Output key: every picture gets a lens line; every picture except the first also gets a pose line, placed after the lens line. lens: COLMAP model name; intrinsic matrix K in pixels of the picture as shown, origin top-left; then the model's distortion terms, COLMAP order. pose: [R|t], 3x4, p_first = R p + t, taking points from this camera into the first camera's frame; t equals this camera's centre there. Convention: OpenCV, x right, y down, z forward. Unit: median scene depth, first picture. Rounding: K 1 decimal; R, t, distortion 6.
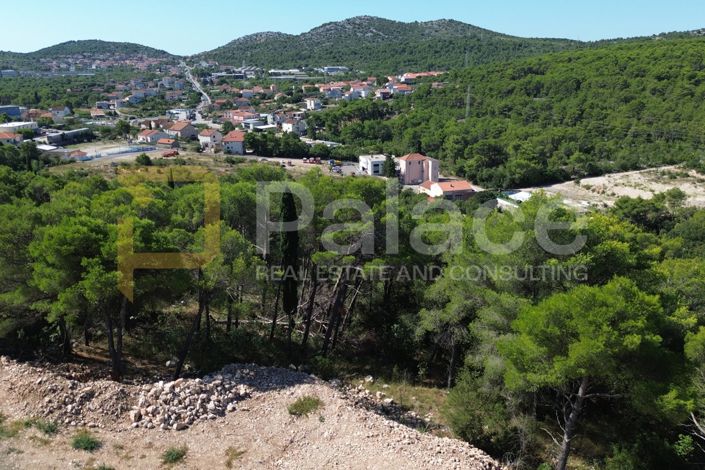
lens RADIAL K [[590.1, 0, 351.9], [0, 590.1, 237.2], [0, 0, 1]] dist [0.075846, -0.078980]
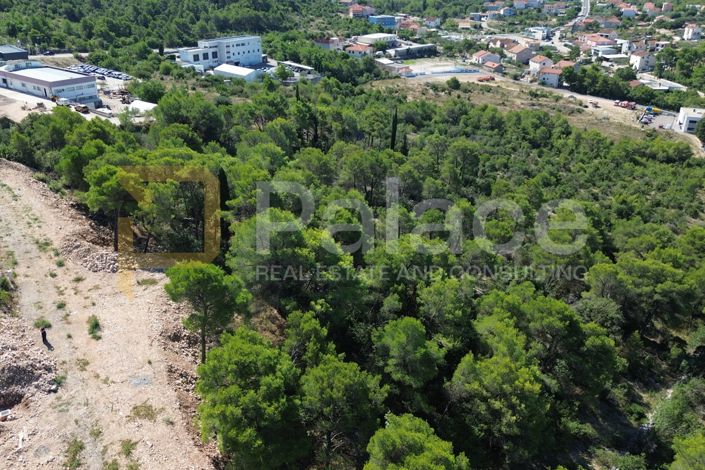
lens RADIAL K [[592.5, 0, 352.5], [0, 592.5, 235.0], [0, 0, 1]] dist [0.057755, -0.049396]
pose [[0.805276, 0.269770, -0.527972, 0.137781], [-0.191922, 0.961151, 0.198381, -0.037188], [0.560978, -0.058422, 0.825767, -0.025867]]
